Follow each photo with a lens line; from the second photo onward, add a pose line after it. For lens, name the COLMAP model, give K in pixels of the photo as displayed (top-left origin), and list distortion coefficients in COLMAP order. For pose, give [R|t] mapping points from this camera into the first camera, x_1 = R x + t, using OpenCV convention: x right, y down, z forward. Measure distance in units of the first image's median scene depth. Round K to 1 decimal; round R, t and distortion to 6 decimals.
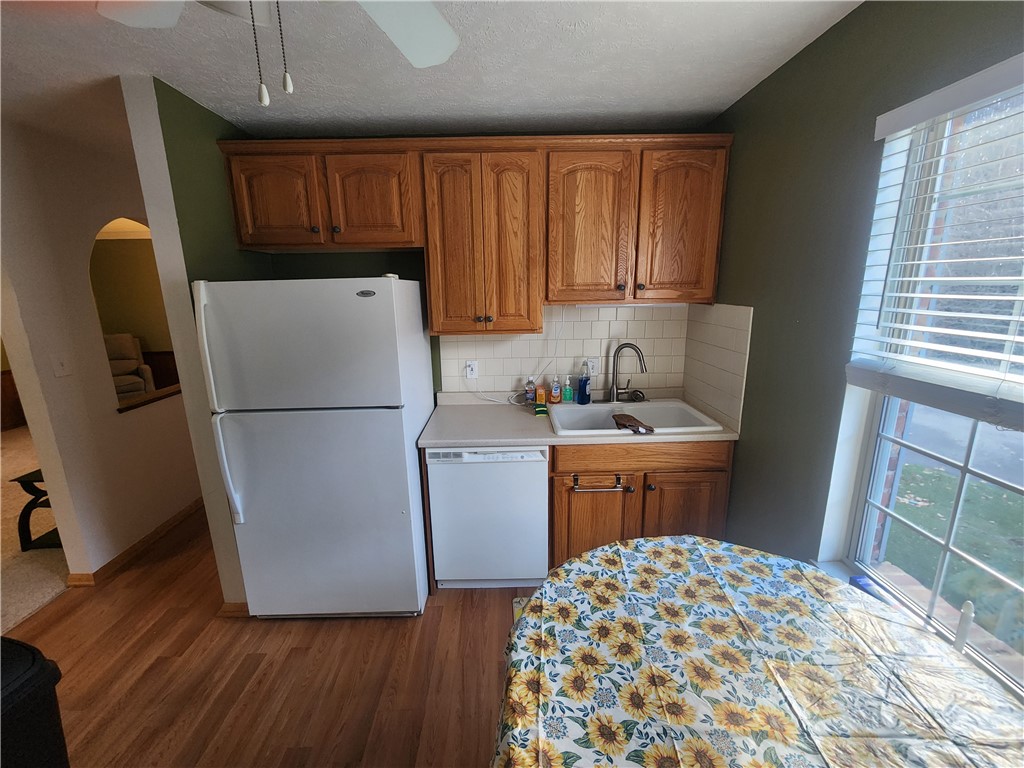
lens RADIAL K [[419.6, 0, 505.9], [0, 419.6, 377.8], [0, 0, 1]] dist [-0.000128, -0.001409]
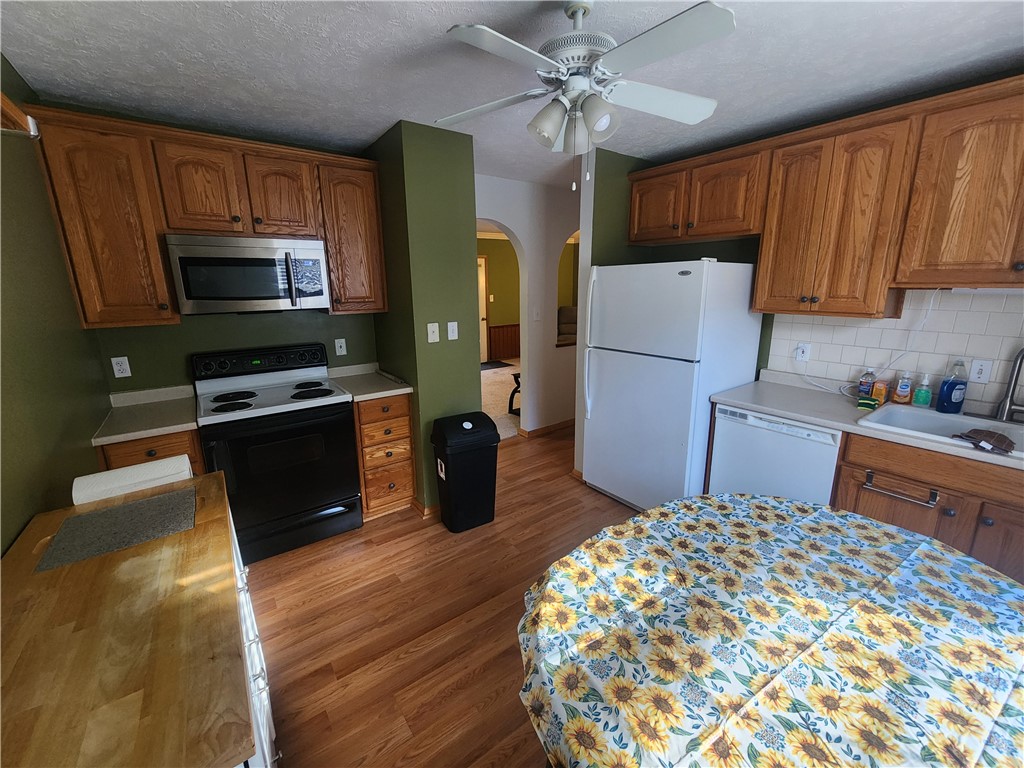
lens RADIAL K [[419.6, 0, 504.9], [0, 419.6, 377.0], [0, 0, 1]] dist [-0.000128, -0.001409]
pose [[0.581261, 0.191248, -0.790923, 0.389376], [-0.175864, 0.978542, 0.107369, 0.071430], [0.794486, 0.076685, 0.602422, -0.211682]]
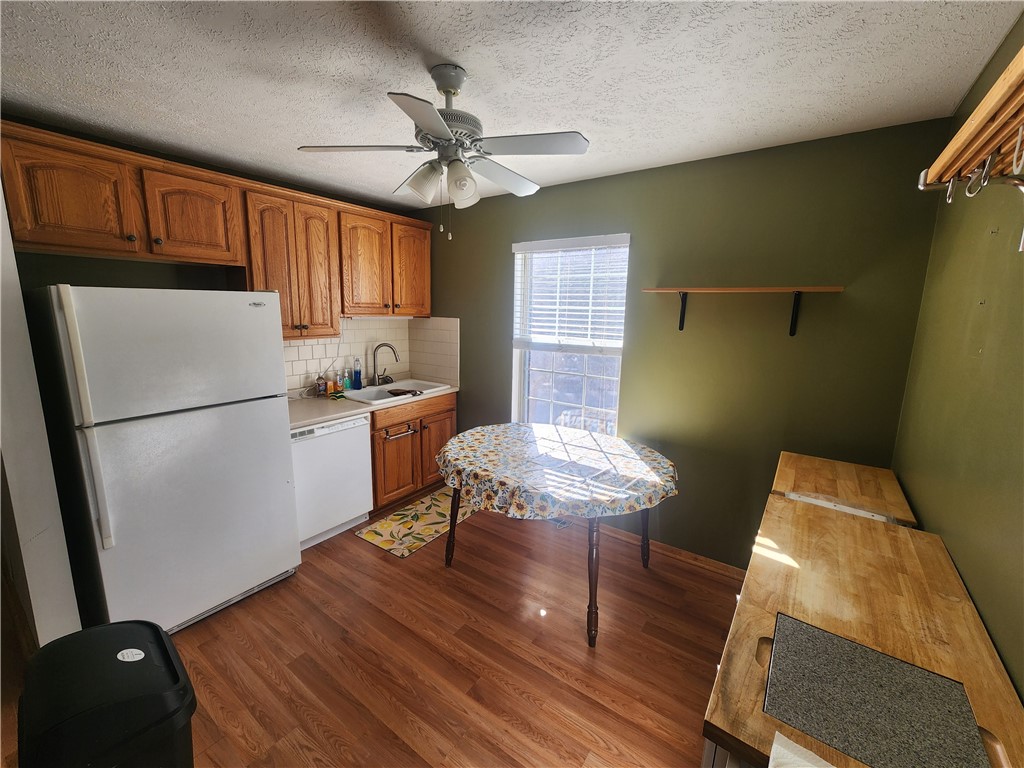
lens RADIAL K [[419.6, 0, 502.4], [0, 419.6, 379.3], [0, 0, 1]] dist [-0.000128, -0.001409]
pose [[0.596827, -0.106685, 0.795246, -0.766619], [0.144294, 0.989234, 0.024417, 0.078649], [-0.789289, 0.100176, 0.605796, -0.257993]]
